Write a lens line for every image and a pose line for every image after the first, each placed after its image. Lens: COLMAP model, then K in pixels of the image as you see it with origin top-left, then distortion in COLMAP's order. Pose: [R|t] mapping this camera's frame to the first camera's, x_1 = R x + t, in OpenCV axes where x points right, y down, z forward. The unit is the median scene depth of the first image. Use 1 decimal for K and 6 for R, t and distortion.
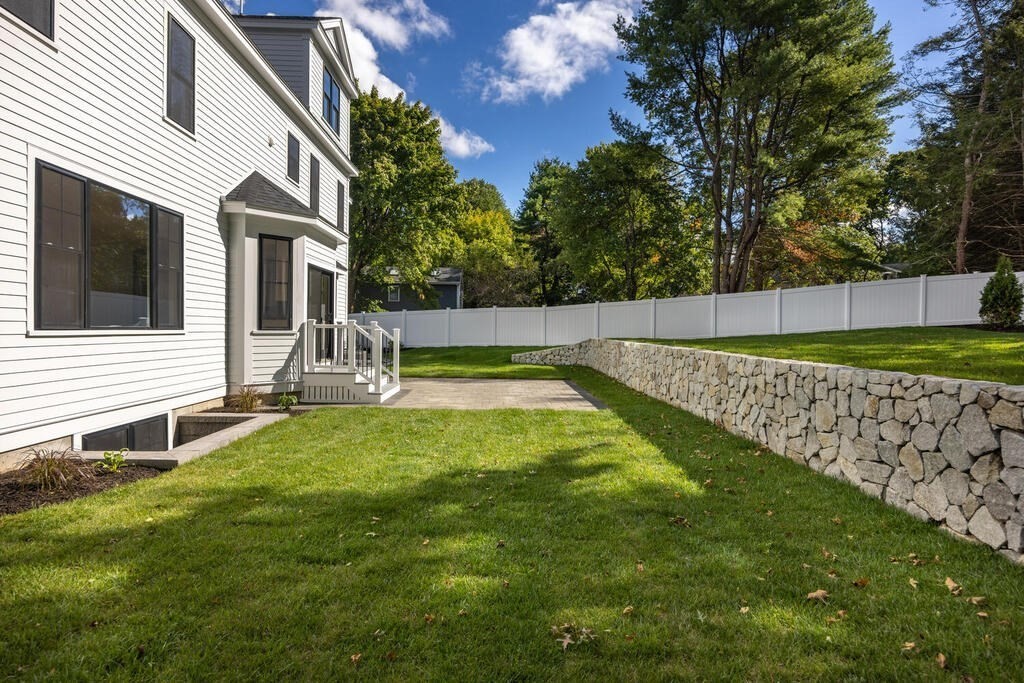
lens RADIAL K [[561.4, 0, 512.0], [0, 561.4, 341.5], [0, 0, 1]] dist [-0.006066, 0.000324]
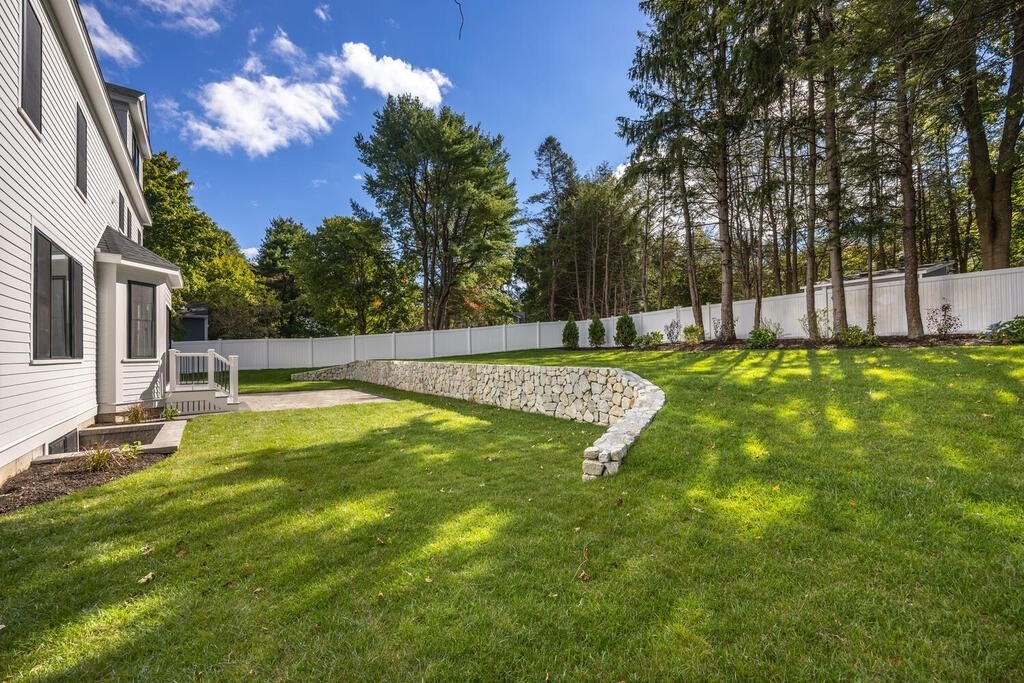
lens RADIAL K [[429.6, 0, 512.0], [0, 429.6, 341.5], [0, 0, 1]] dist [0.037437, 0.000006]
pose [[0.823066, -0.003159, 0.567937, -0.145873], [0.031930, 0.998660, -0.040719, 0.003802], [-0.567047, 0.051649, 0.822064, -0.124390]]
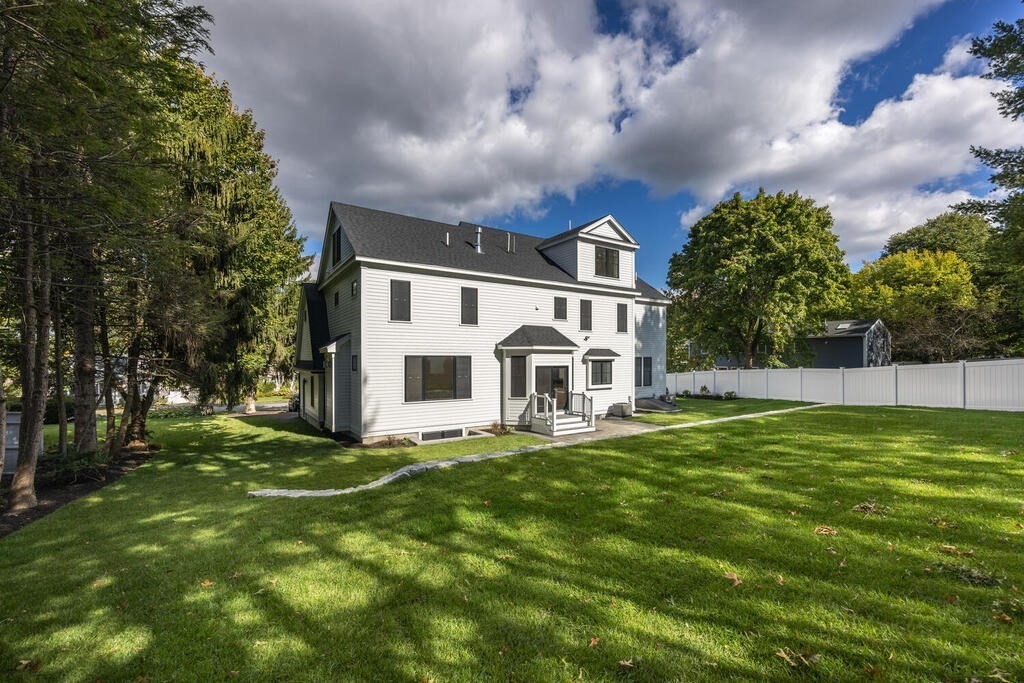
lens RADIAL K [[435.9, 0, 511.9], [0, 435.9, 366.6], [0, 0, 1]] dist [-0.001378, -0.000021]
pose [[0.521614, -0.008519, -0.853139, 0.513847], [-0.006557, 0.999881, -0.013994, -0.057400], [0.853156, 0.012894, 0.521496, 0.026294]]
